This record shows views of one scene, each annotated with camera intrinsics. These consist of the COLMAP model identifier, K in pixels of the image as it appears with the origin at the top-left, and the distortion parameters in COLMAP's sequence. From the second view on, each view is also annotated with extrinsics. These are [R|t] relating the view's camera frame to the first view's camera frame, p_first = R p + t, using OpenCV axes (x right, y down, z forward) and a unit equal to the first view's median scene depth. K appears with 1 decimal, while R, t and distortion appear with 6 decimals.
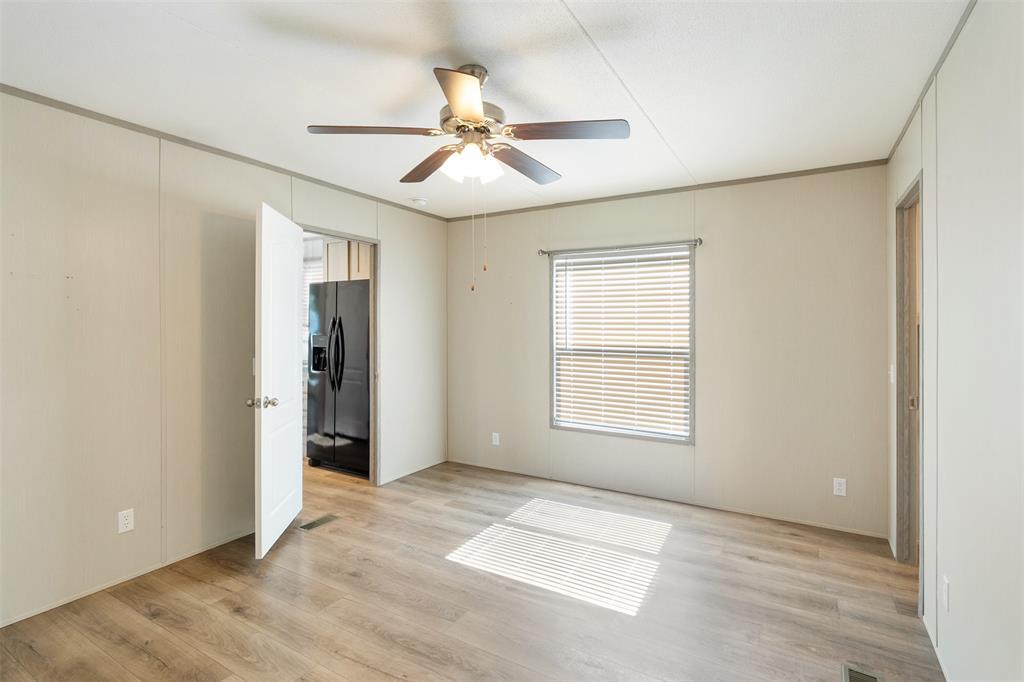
lens RADIAL K [[490.7, 0, 508.5], [0, 490.7, 324.6], [0, 0, 1]] dist [-0.001767, -0.000838]
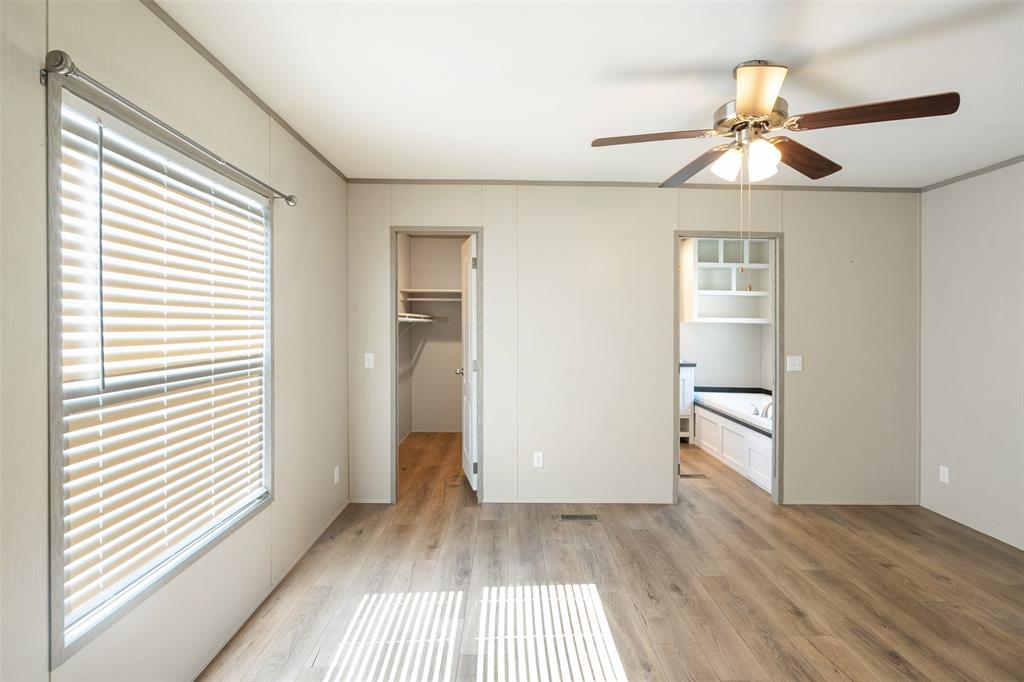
lens RADIAL K [[490.7, 0, 508.5], [0, 490.7, 324.6], [0, 0, 1]] dist [-0.001767, -0.000838]
pose [[-0.510832, -0.004152, 0.859671, -0.461509], [0.001818, 0.999981, 0.005910, 0.005502], [-0.859679, 0.004582, -0.510814, 1.376765]]
